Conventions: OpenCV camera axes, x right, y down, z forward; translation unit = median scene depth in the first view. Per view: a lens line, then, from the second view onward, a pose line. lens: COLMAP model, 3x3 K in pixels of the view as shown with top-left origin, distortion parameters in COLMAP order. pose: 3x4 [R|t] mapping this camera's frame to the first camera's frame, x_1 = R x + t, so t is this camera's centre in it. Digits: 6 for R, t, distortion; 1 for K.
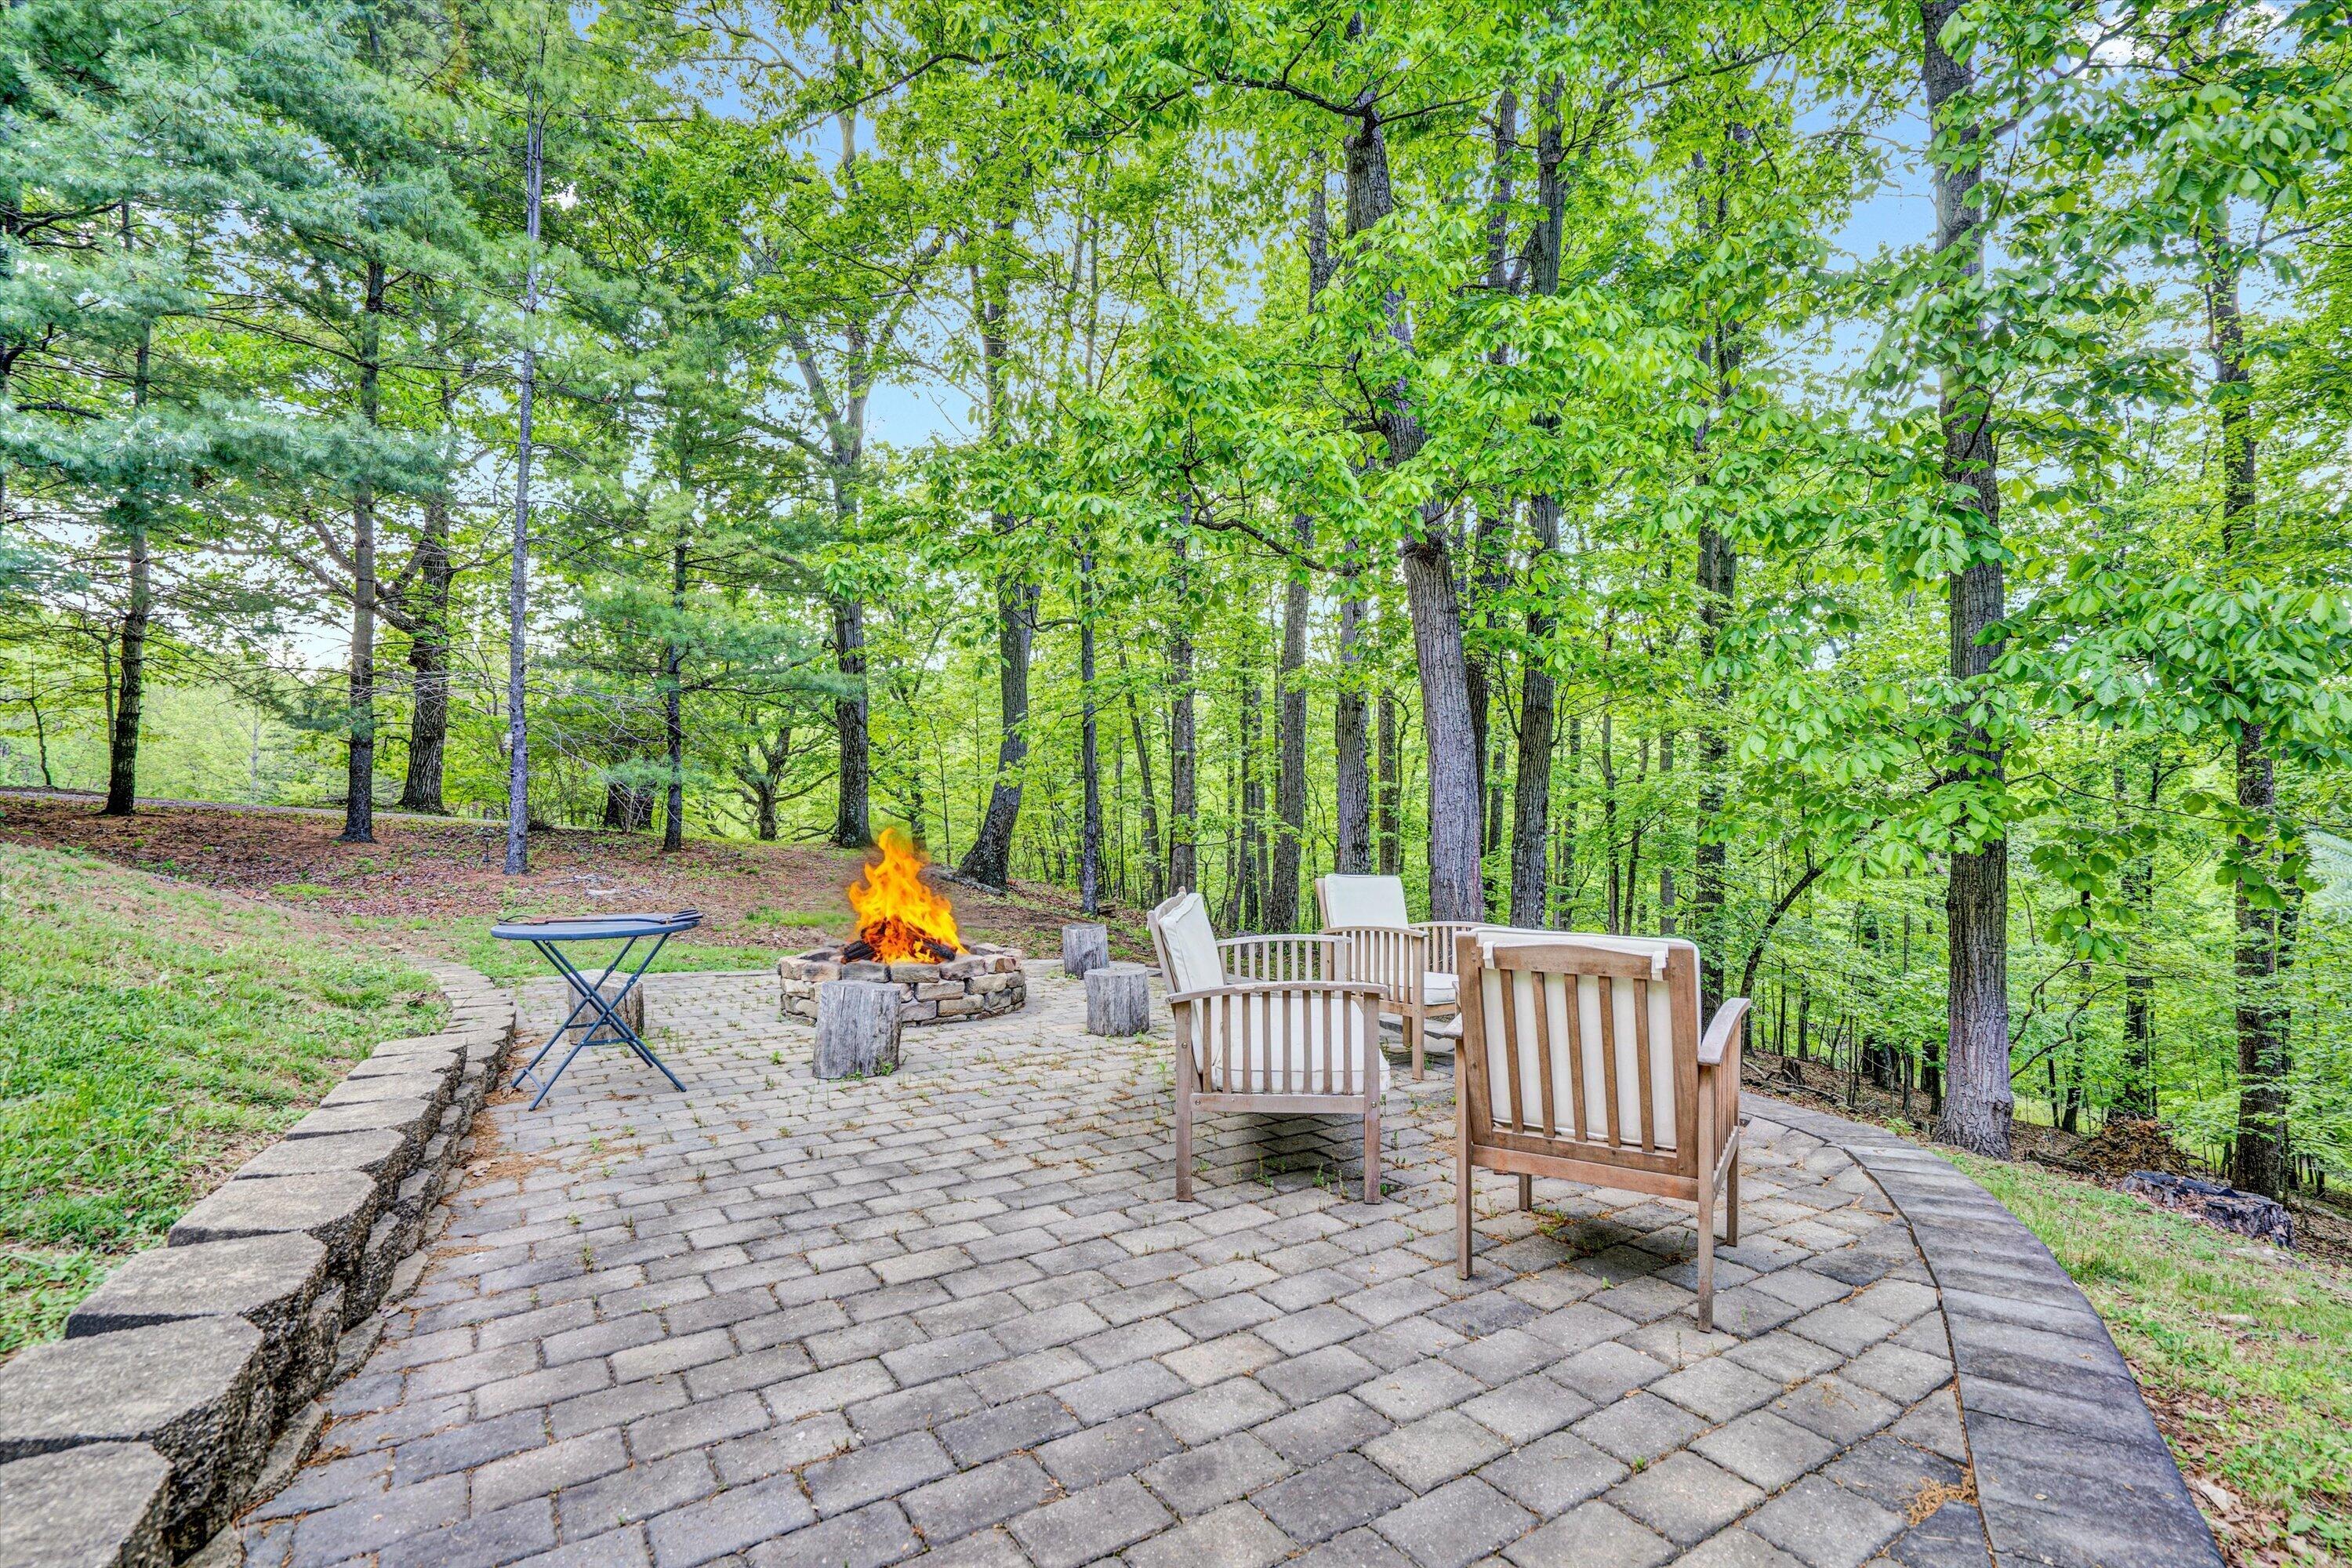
lens RADIAL K [[1108.0, 0, 1185.4], [0, 1108.0, 771.2], [0, 0, 1]] dist [-0.063768, 0.024643]
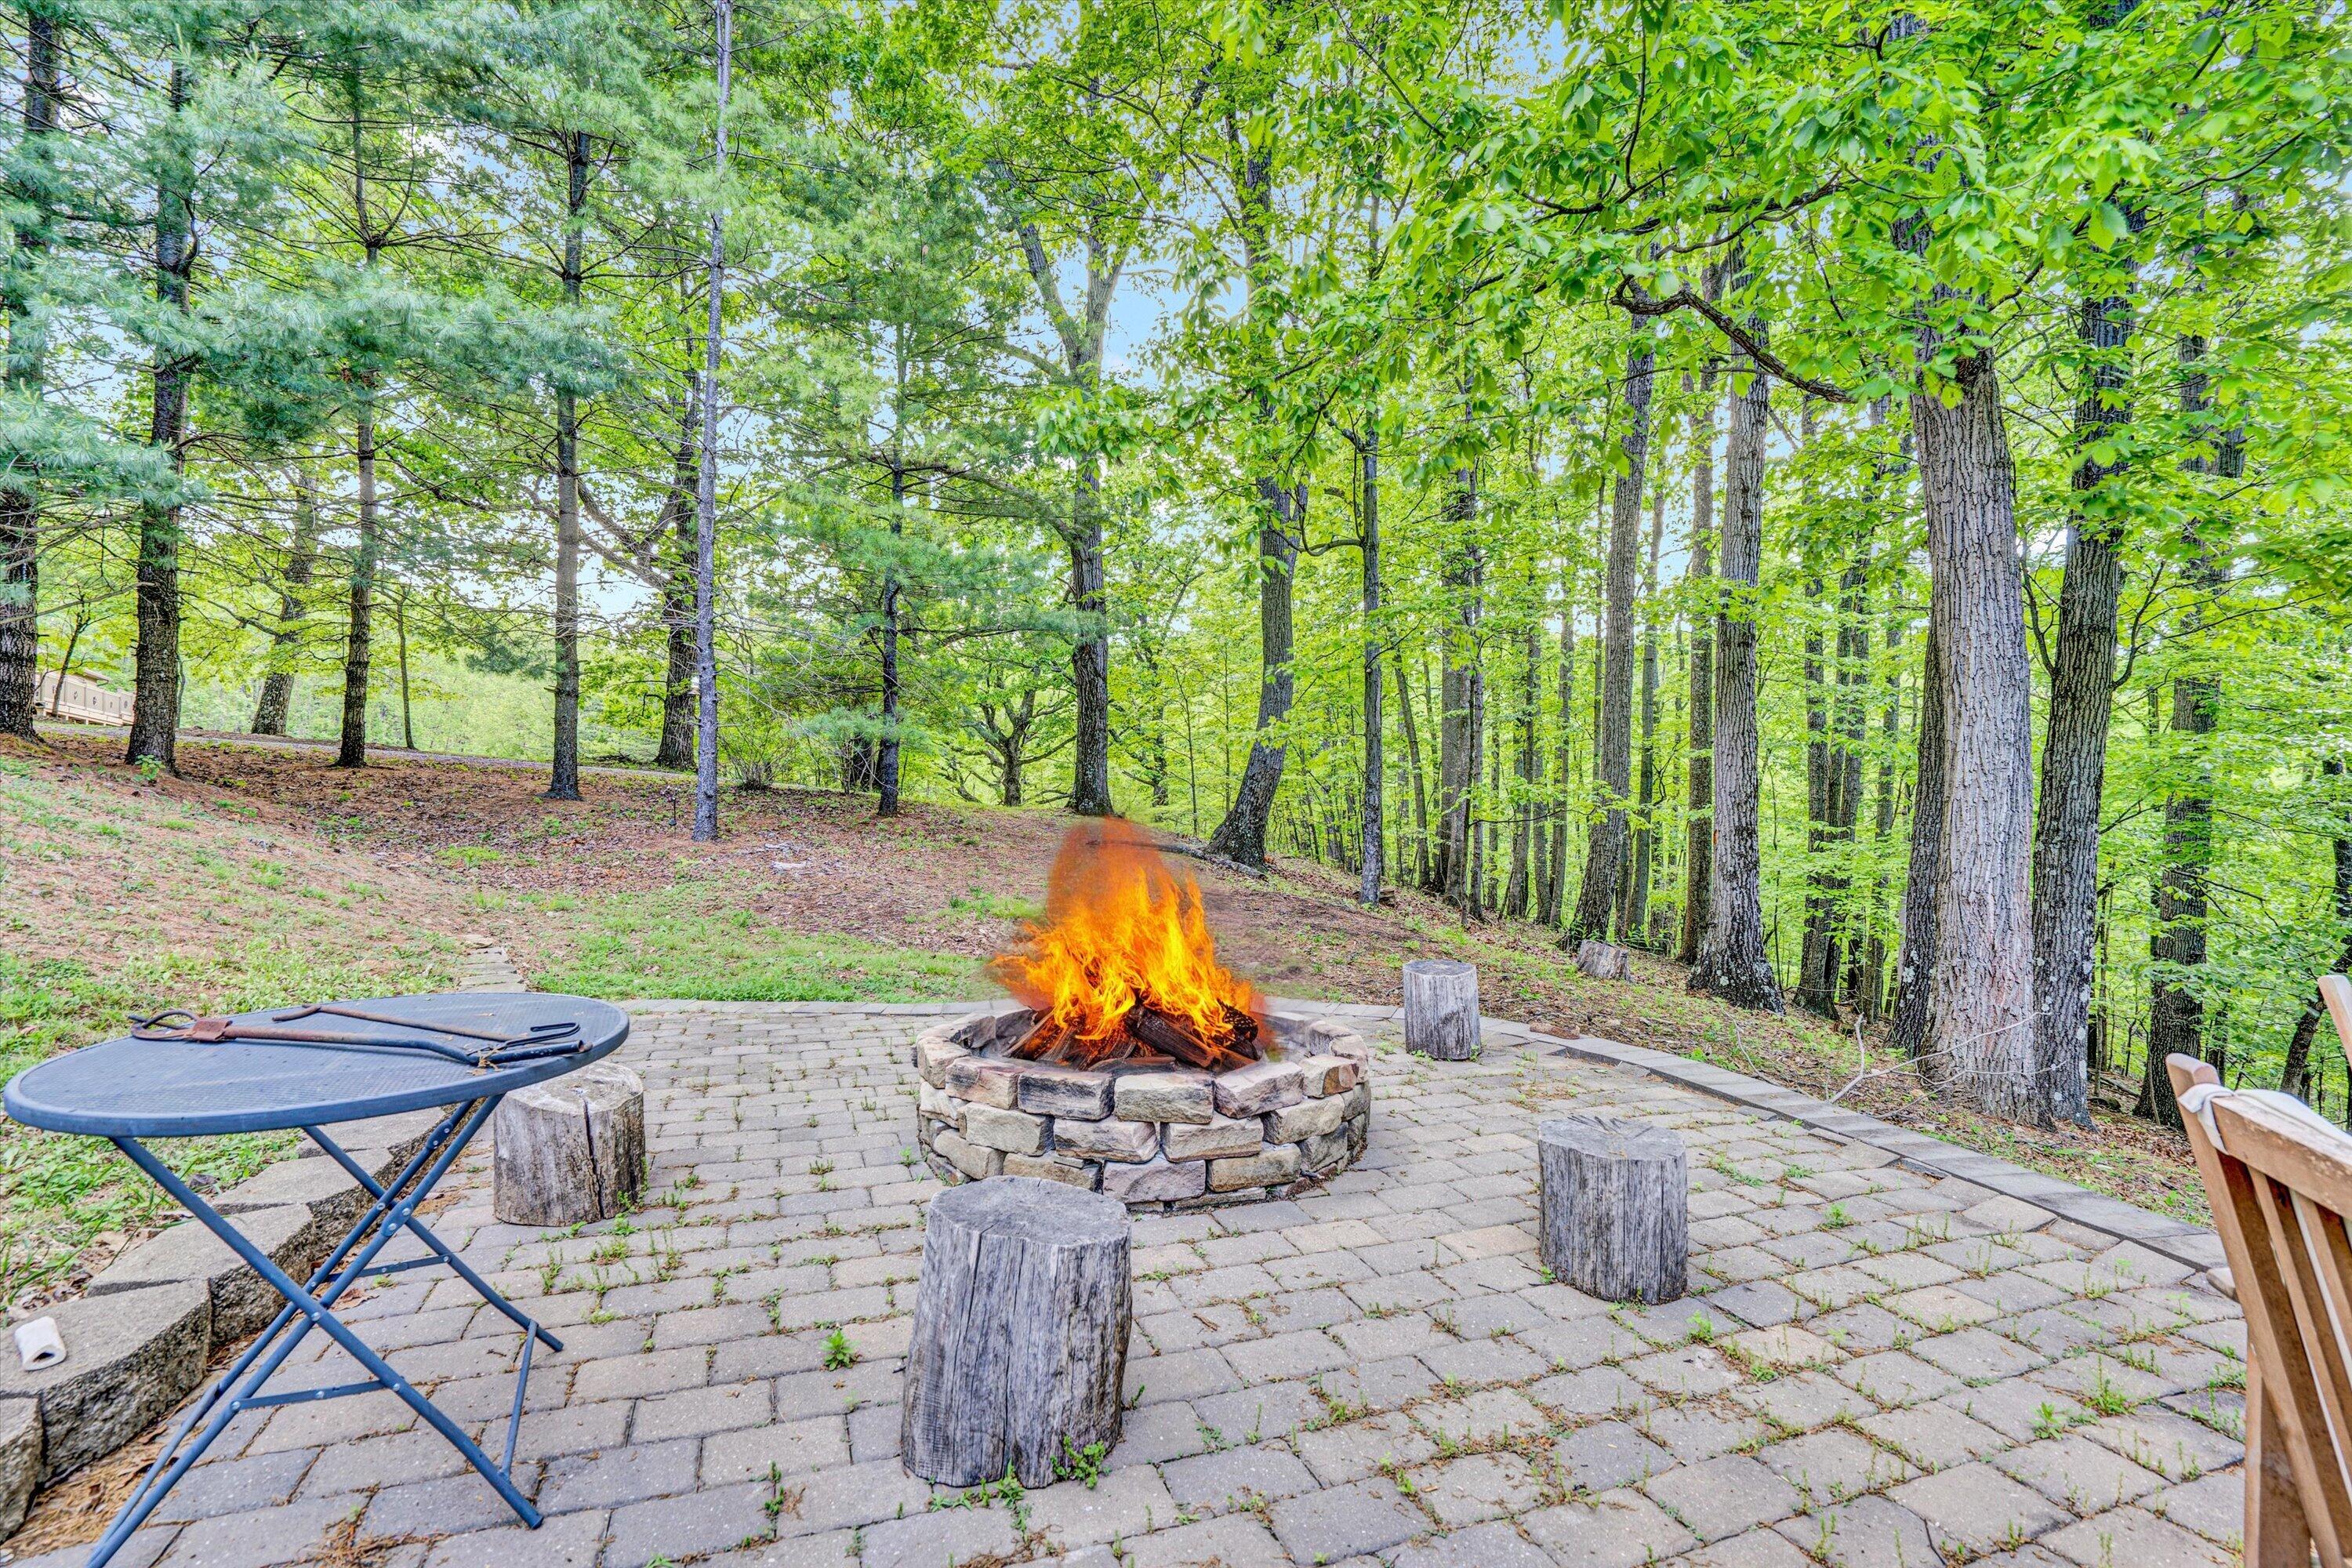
lens RADIAL K [[1108.0, 0, 1185.4], [0, 1108.0, 771.2], [0, 0, 1]] dist [-0.063768, 0.024643]
pose [[0.976884, 0.014078, -0.213305, -0.051910], [-0.007788, 0.999510, 0.030303, 0.009446], [0.213627, -0.027942, 0.976516, 0.205887]]
